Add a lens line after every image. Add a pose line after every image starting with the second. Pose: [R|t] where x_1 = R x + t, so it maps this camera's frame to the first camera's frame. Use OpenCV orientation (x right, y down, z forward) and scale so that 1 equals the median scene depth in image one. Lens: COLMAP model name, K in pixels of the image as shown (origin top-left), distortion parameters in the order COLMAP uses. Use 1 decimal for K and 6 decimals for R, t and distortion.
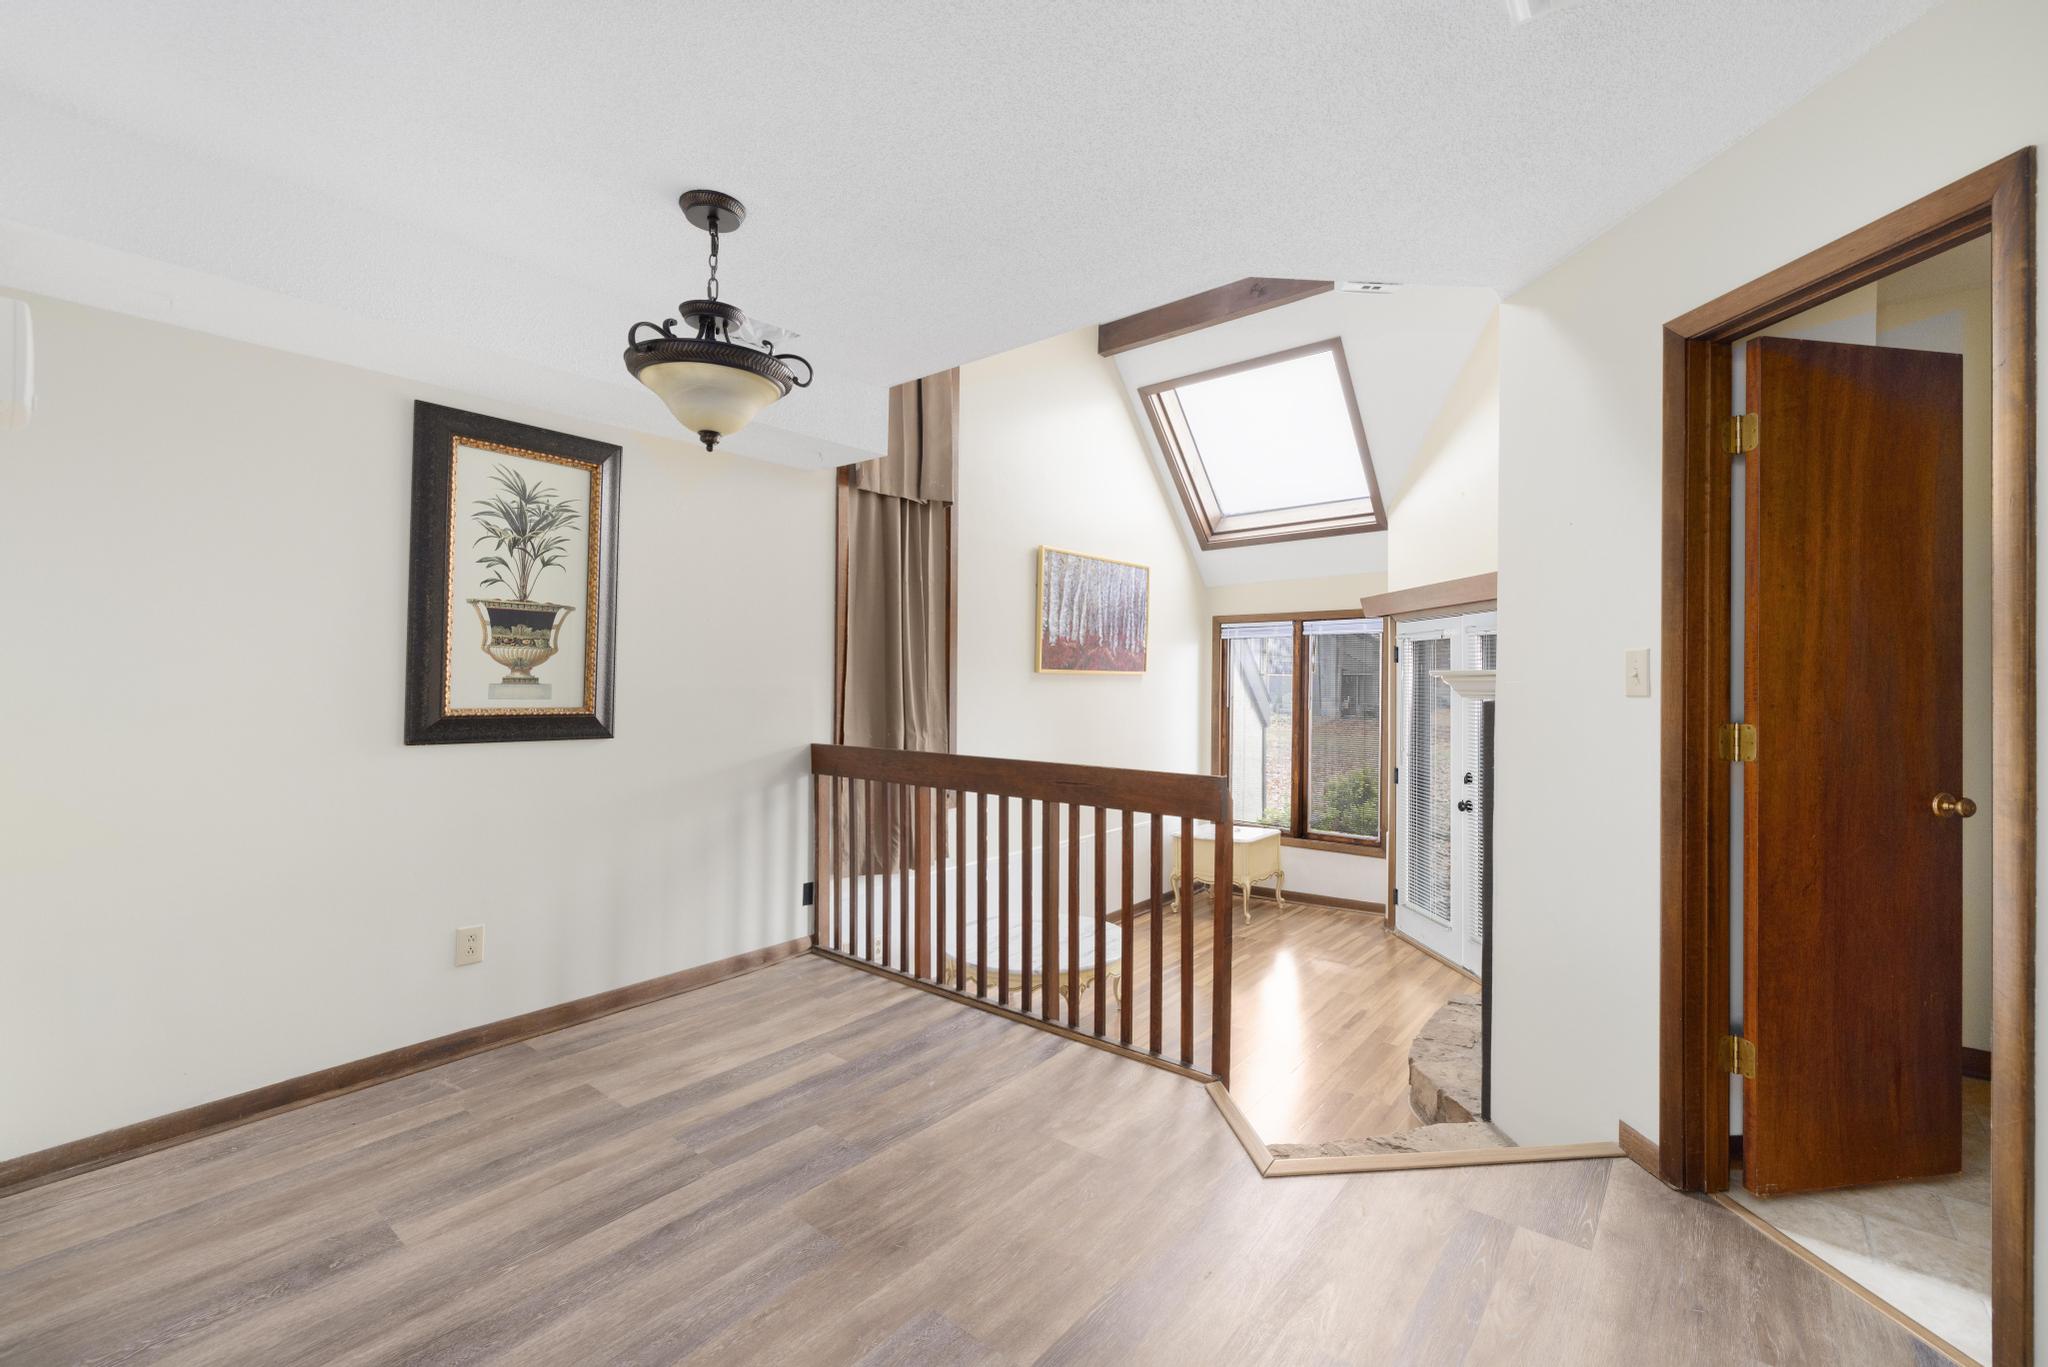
lens RADIAL K [[859.7, 0, 1024.0], [0, 859.7, 683.5], [0, 0, 1]] dist [-0.000034, -0.000002]
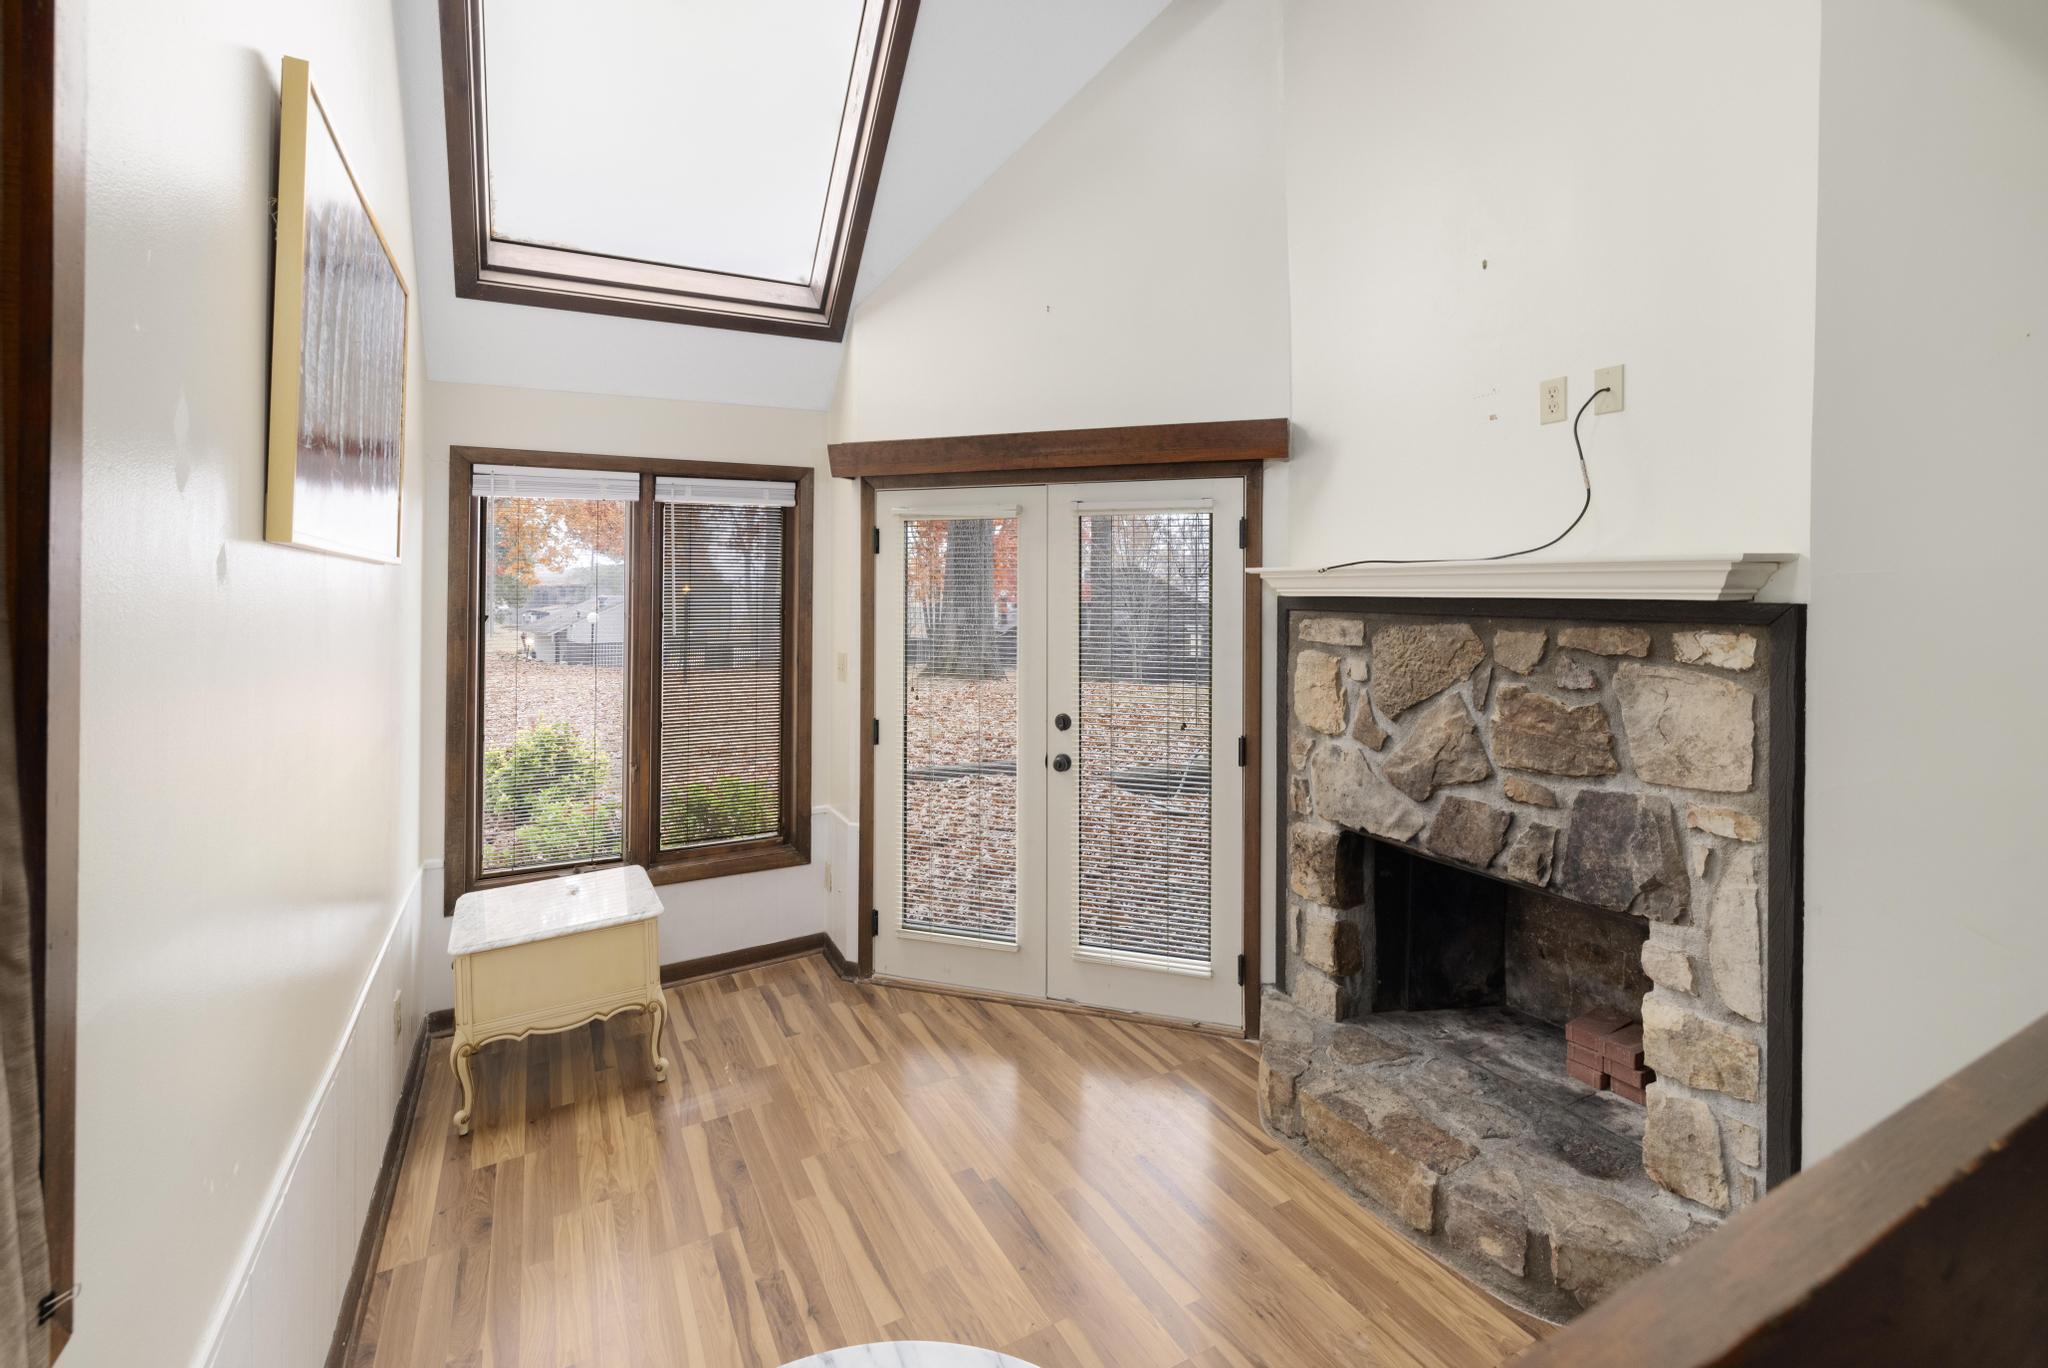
lens RADIAL K [[900.8, 0, 1022.4], [0, 900.8, 587.1], [0, 0, 1]] dist [-0.000028, 0.000009]
pose [[0.388283, -0.003650, 0.921533, -0.127492], [0.009890, 0.999951, -0.000206, 0.001936], [-0.921487, 0.009194, 0.388300, 0.600889]]
